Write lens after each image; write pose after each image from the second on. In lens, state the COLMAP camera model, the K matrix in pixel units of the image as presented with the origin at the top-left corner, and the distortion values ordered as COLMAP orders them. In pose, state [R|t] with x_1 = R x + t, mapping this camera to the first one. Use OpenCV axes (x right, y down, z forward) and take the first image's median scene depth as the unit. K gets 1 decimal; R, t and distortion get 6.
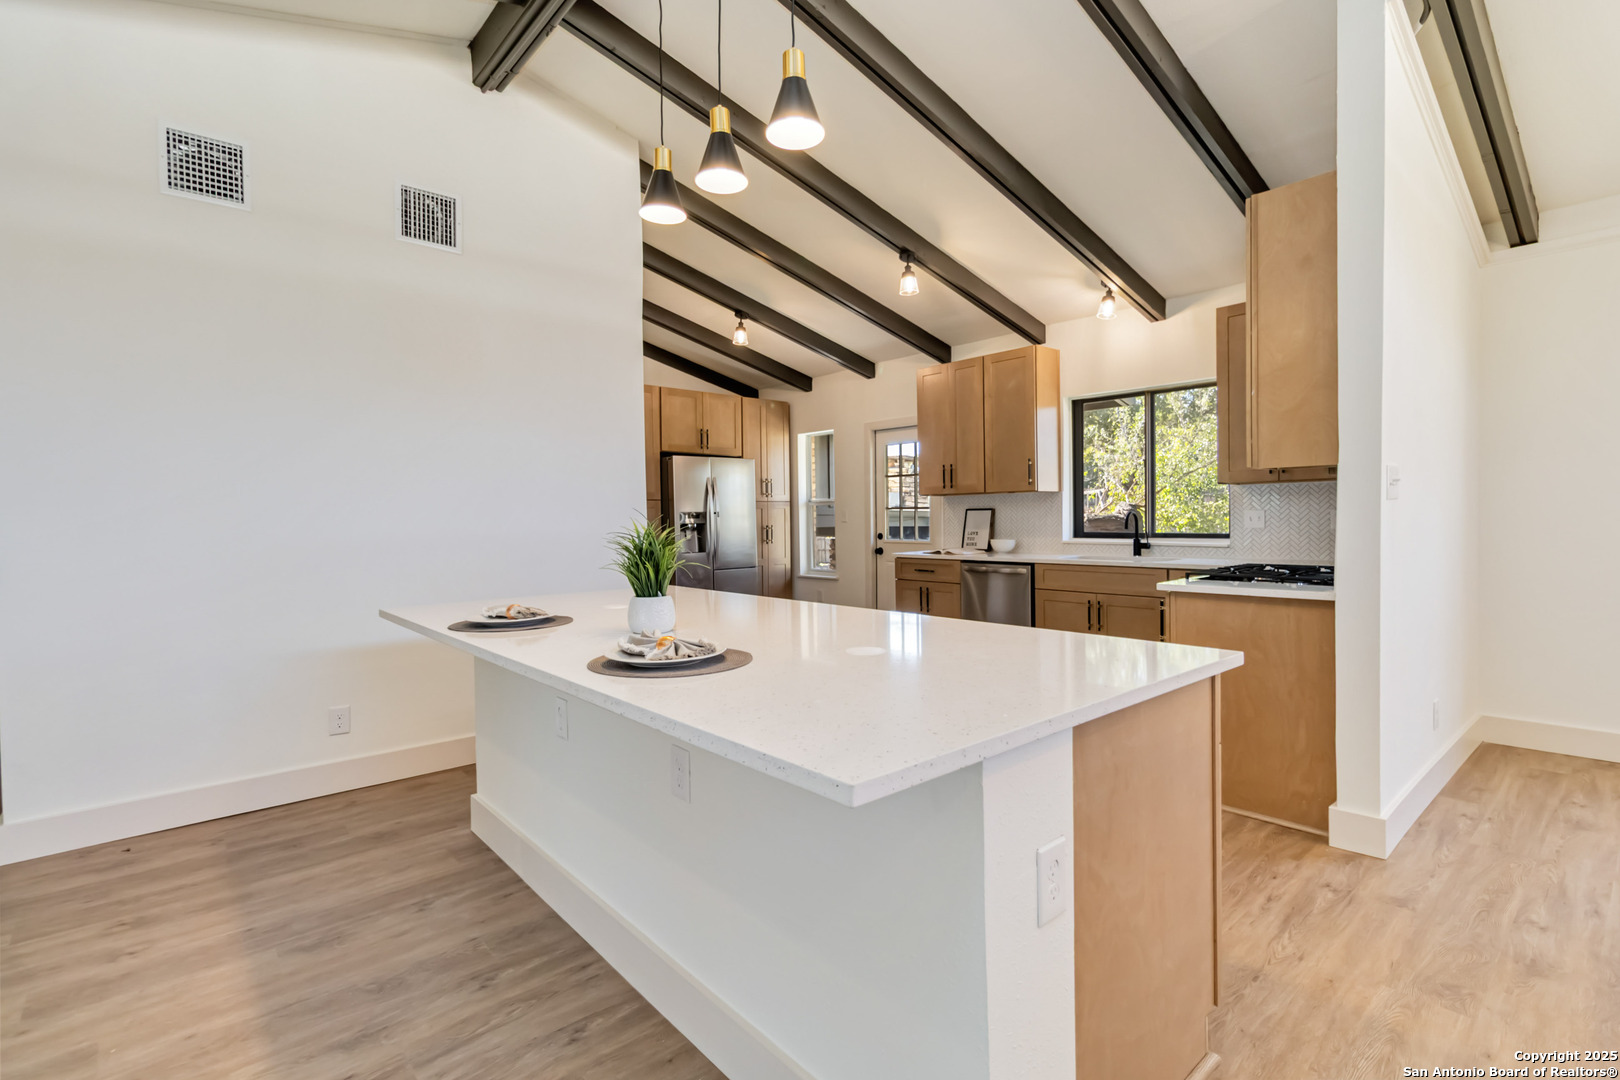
lens RADIAL K [[759.8, 0, 826.0], [0, 759.8, 525.6], [0, 0, 1]] dist [0.004030, 0.000628]
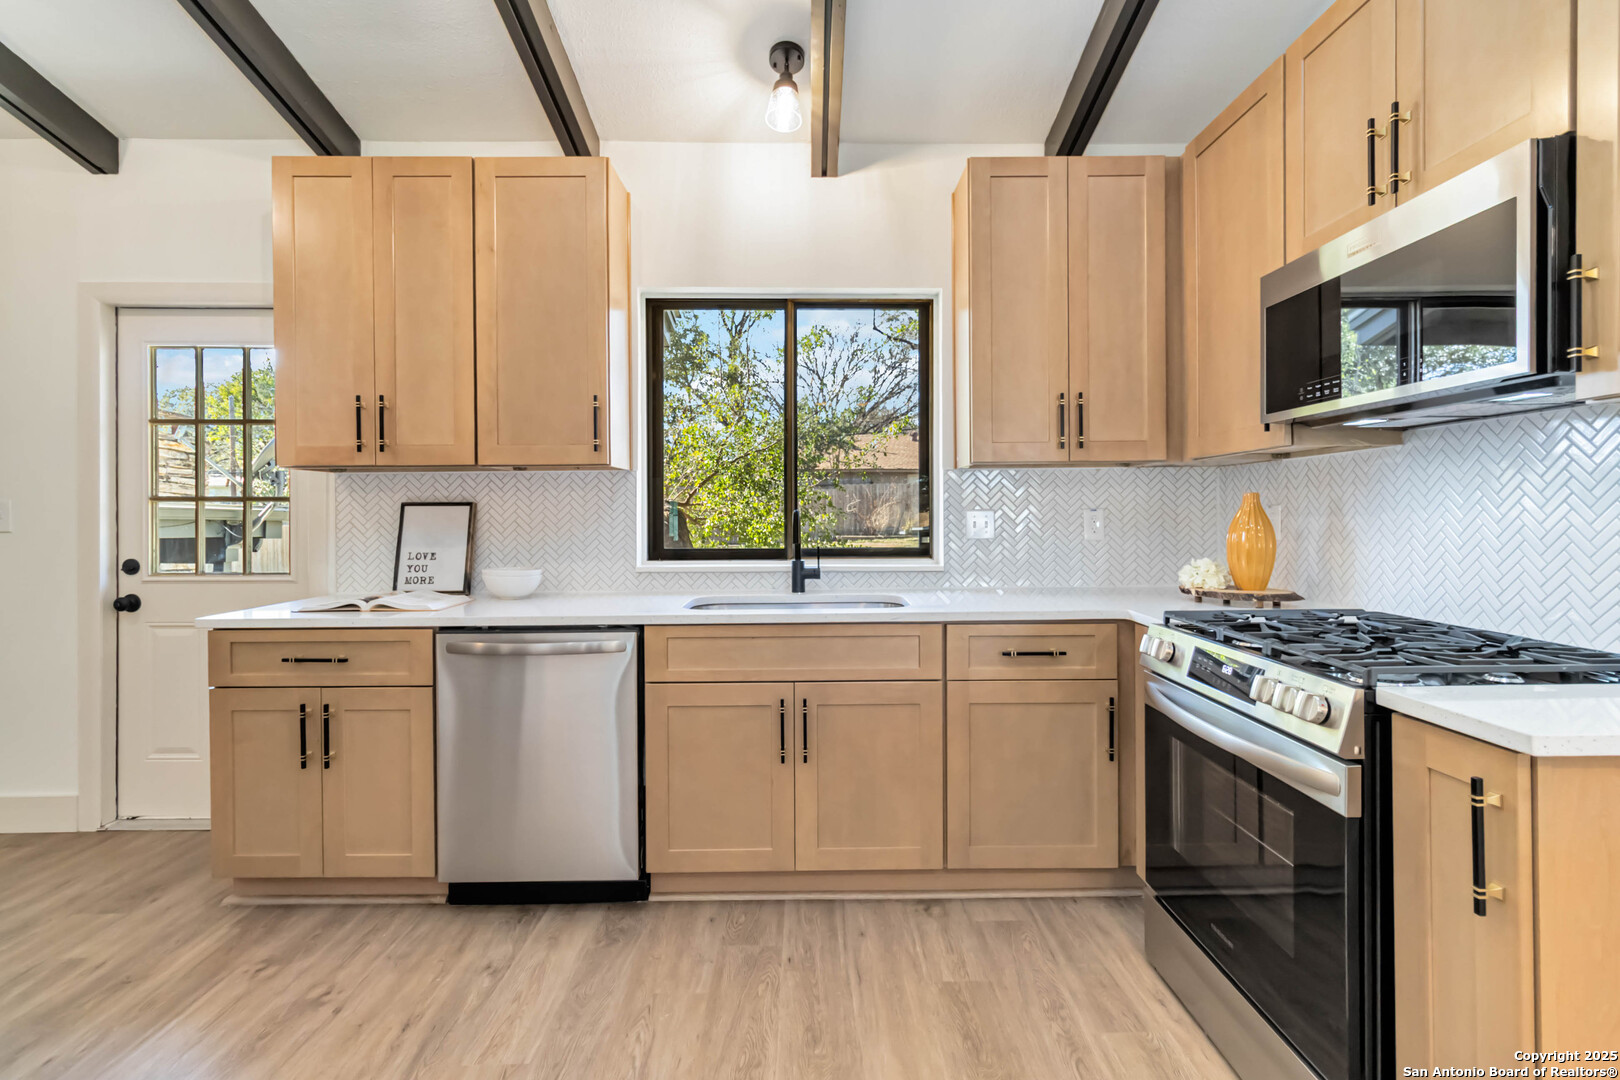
lens RADIAL K [[759.8, 0, 815.3], [0, 759.8, 511.1], [0, 0, 1]] dist [0.004030, 0.000628]
pose [[0.658881, 0.010688, 0.752171, 0.006090], [0.006878, 0.999772, -0.020230, -0.006063], [-0.752215, 0.018503, 0.658657, 0.532554]]
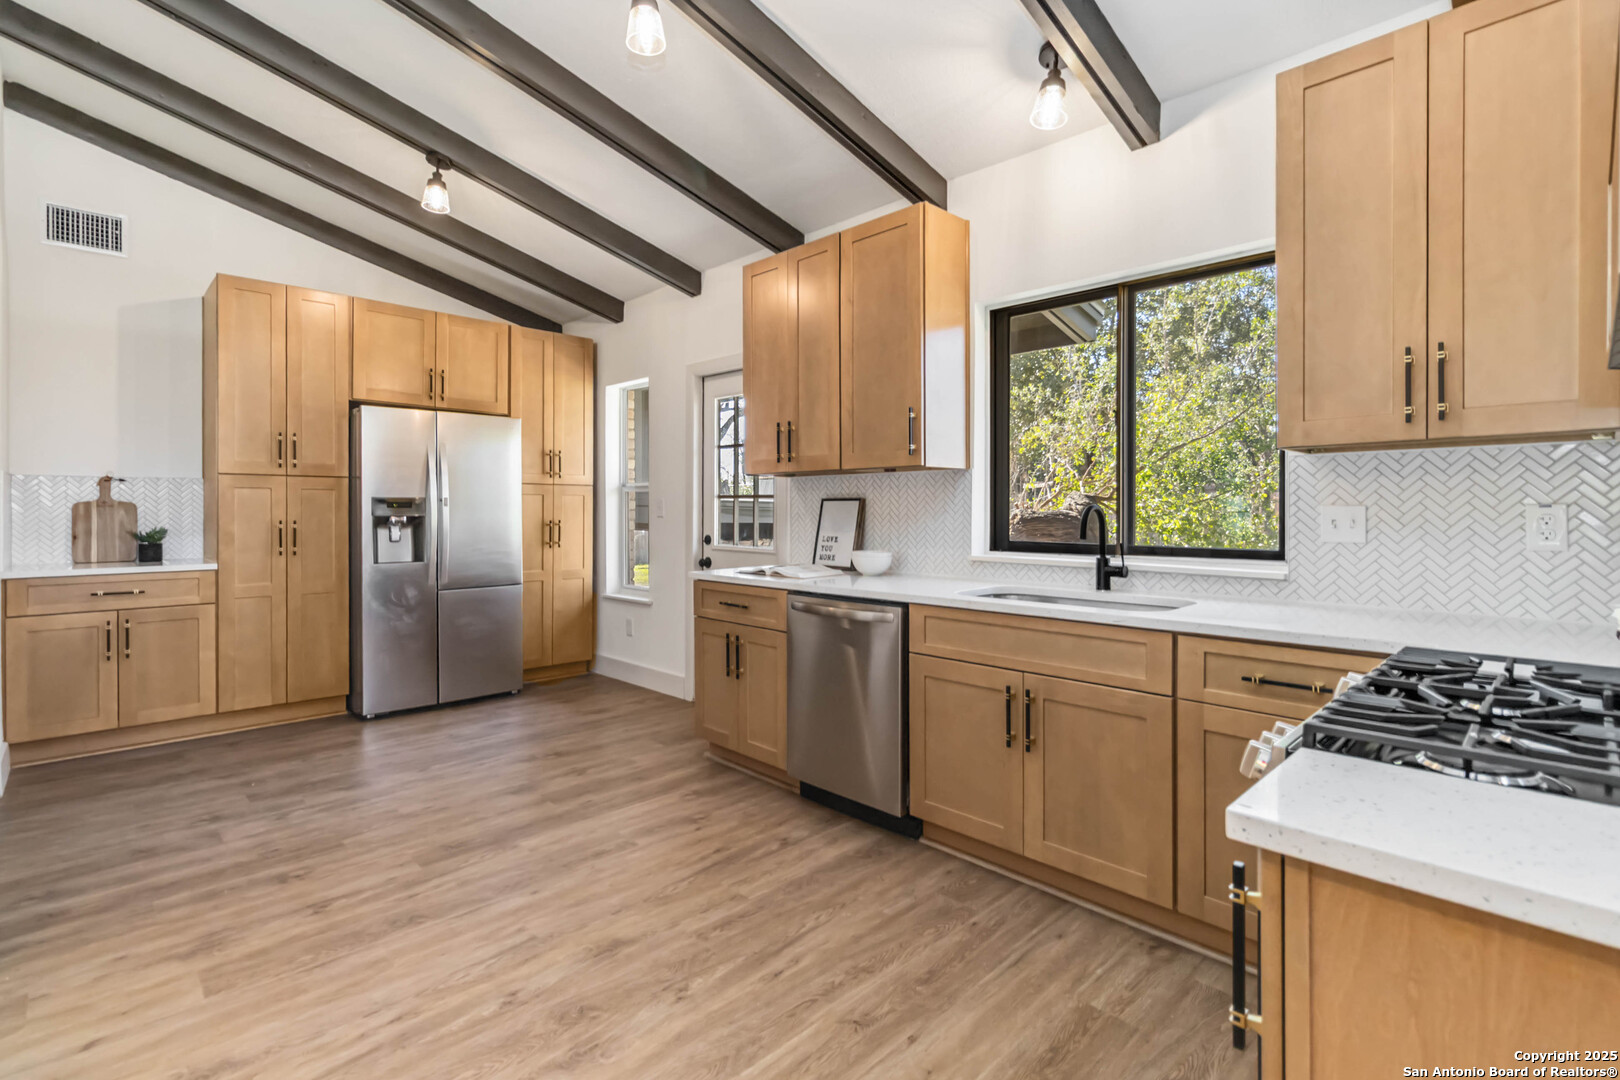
lens RADIAL K [[759.8, 0, 820.8], [0, 759.8, 507.8], [0, 0, 1]] dist [0.004030, 0.000628]
pose [[0.998610, 0.014257, 0.050743, 0.157793], [-0.013477, 0.999786, -0.015679, -0.005243], [-0.050955, 0.014974, 0.998589, 0.408648]]
